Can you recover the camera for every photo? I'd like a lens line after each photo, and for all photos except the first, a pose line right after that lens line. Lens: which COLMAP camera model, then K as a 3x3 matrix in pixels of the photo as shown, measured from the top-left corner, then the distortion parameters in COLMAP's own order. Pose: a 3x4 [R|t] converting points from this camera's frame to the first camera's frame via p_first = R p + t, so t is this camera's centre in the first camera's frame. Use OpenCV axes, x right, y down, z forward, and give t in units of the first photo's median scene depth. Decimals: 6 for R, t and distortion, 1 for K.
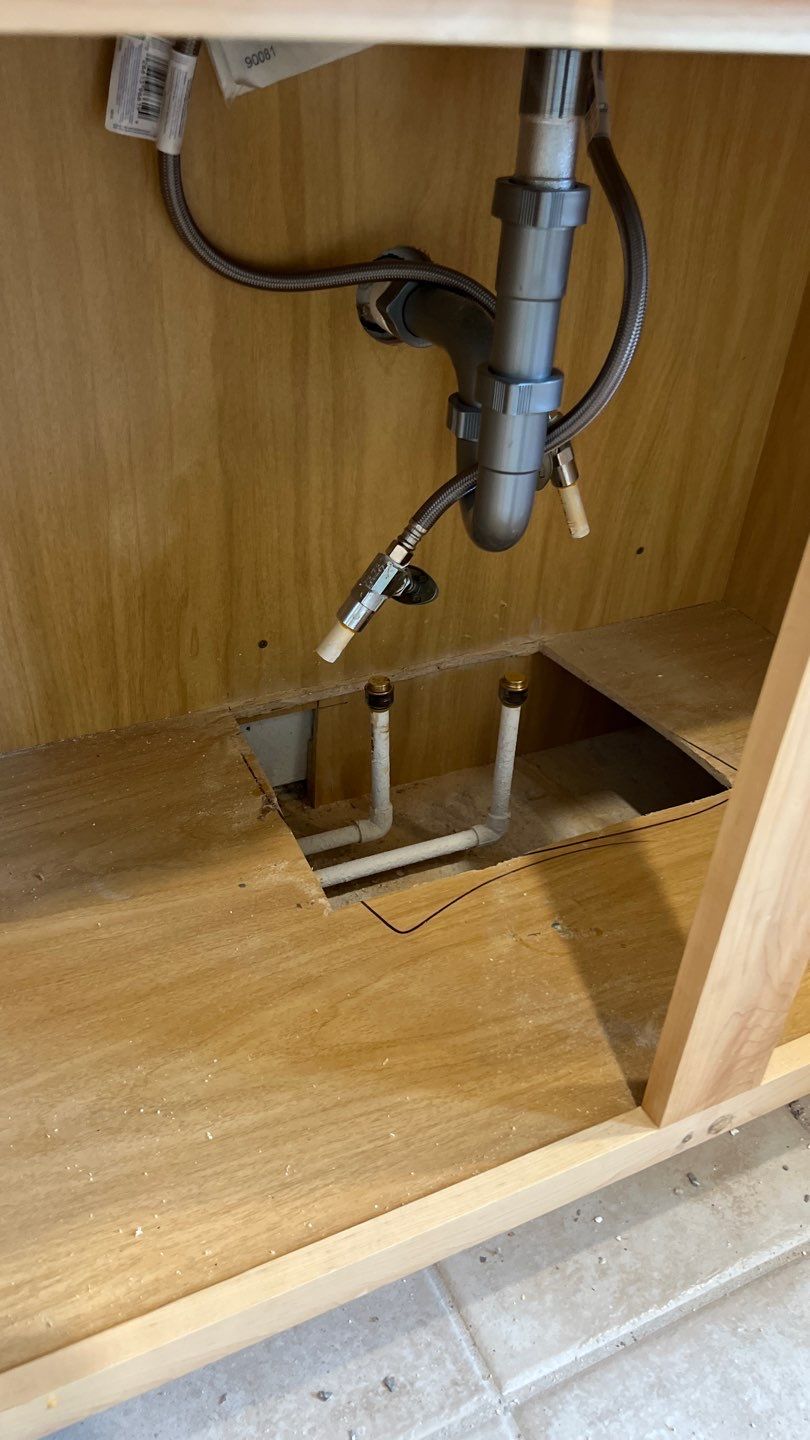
lens RADIAL K [[1085.9, 0, 415.7], [0, 1085.9, 720.5], [0, 0, 1]] dist [0.025477, -0.020883]
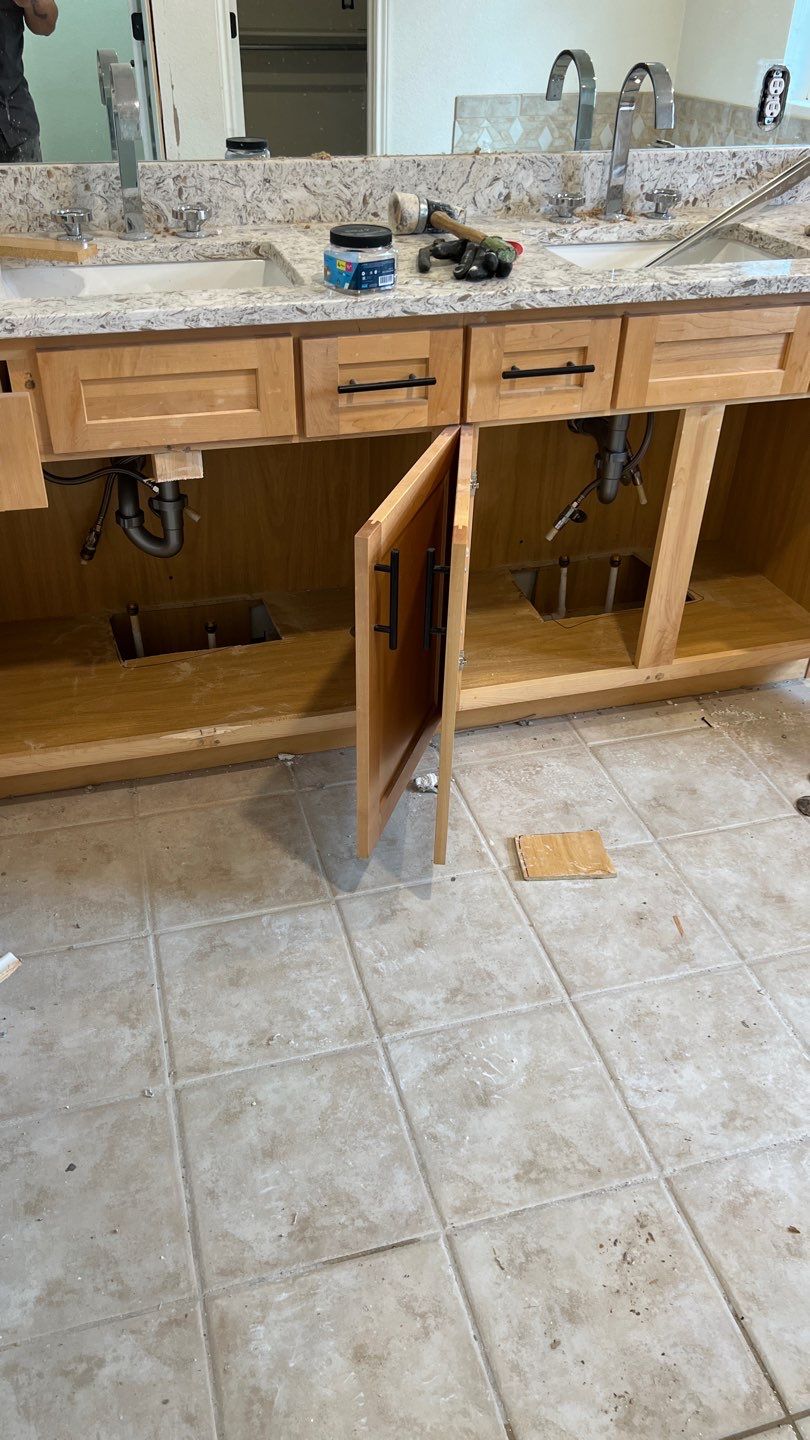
lens RADIAL K [[1085.9, 0, 389.4], [0, 1085.9, 731.5], [0, 0, 1]] dist [0.025477, -0.020883]
pose [[0.980874, 0.073419, -0.180266, 0.069419], [-0.073332, 0.997282, 0.007156, 0.489524], [0.180301, 0.006200, 0.983592, -2.061356]]
